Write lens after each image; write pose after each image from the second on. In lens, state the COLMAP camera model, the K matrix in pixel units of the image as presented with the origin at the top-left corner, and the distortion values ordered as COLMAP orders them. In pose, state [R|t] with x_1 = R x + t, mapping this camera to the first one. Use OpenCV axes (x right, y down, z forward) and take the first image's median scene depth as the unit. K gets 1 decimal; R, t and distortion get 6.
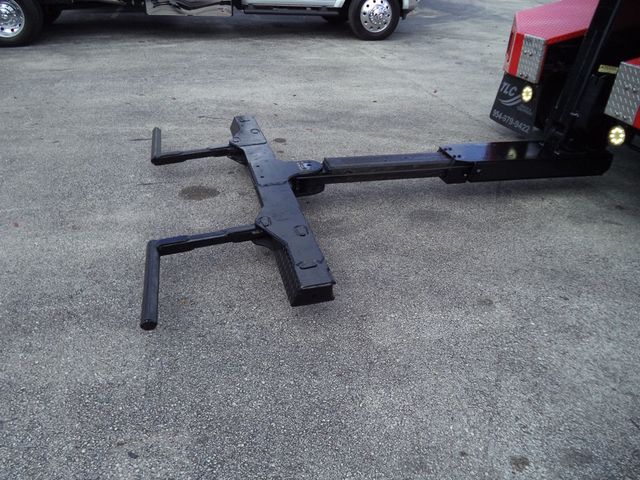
lens RADIAL K [[521.5, 0, 313.3], [0, 521.5, 237.3], [0, 0, 1]] dist [-0.023814, -0.002684]
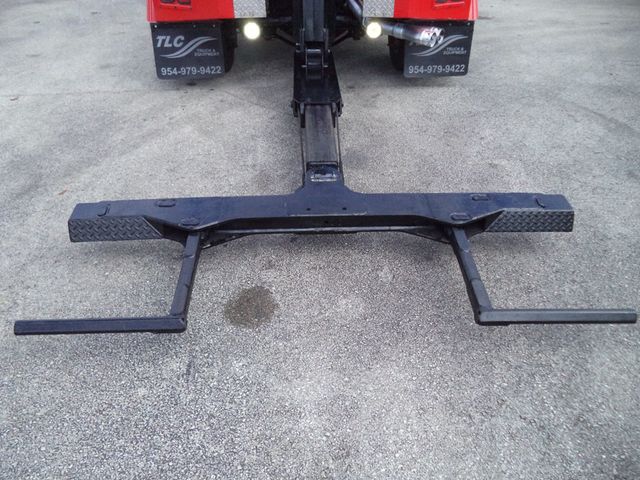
lens RADIAL K [[534.8, 0, 332.8], [0, 534.8, 239.8], [0, 0, 1]] dist [-0.015542, -0.009405]
pose [[0.195091, -0.591020, 0.782710, -0.389794], [0.495280, 0.748182, 0.441499, -0.226904], [-0.846544, 0.301528, 0.438684, 0.345923]]
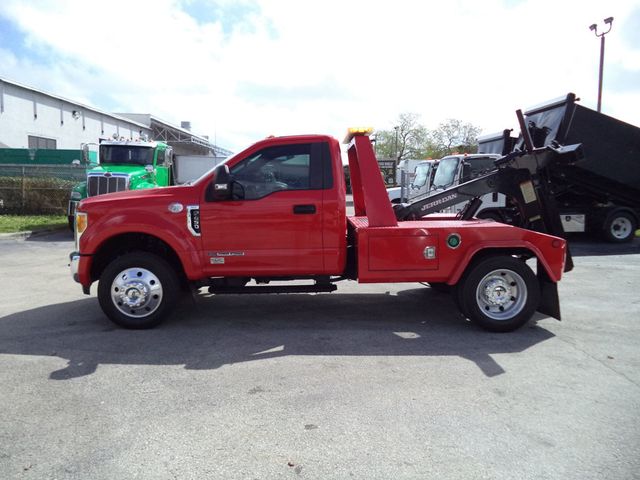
lens RADIAL K [[504.7, 0, 306.6], [0, 504.7, 239.9], [0, 0, 1]] dist [-0.026487, 0.006874]
pose [[-0.965432, -0.071803, 0.250570, 0.509335], [0.091732, 0.806216, 0.584466, -0.892127], [-0.243980, 0.587247, -0.771761, 1.548206]]
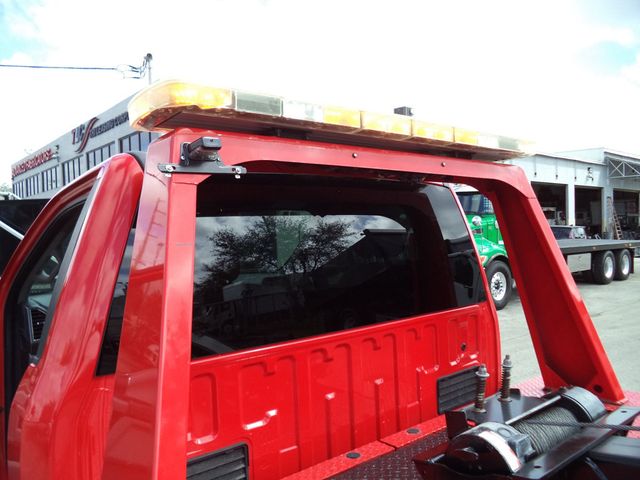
lens RADIAL K [[514.8, 0, 335.2], [0, 514.8, 231.5], [0, 0, 1]] dist [-0.025810, -0.000778]
pose [[-0.446179, -0.022455, 0.894662, 0.437857], [0.459834, 0.851880, 0.250706, -0.461767], [-0.767775, 0.523255, -0.369765, 0.702961]]
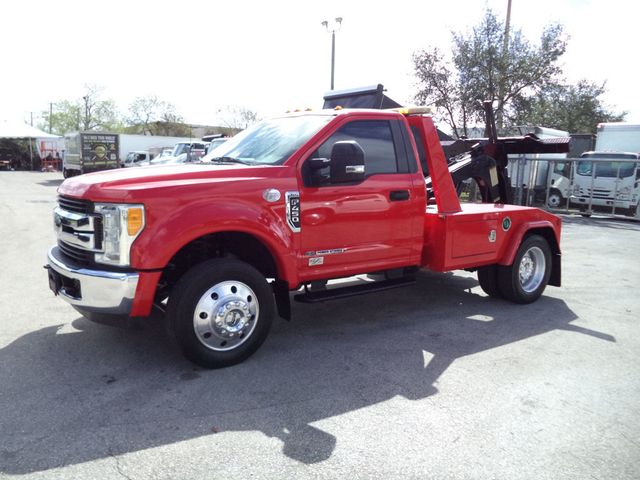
lens RADIAL K [[517.6, 0, 298.8], [0, 517.6, 240.3], [0, 0, 1]] dist [-0.037773, -0.002581]
pose [[-0.940234, -0.017510, -0.340080, 1.195370], [-0.223414, 0.785413, 0.577245, -0.785957], [0.256996, 0.618724, -0.742384, 1.427174]]
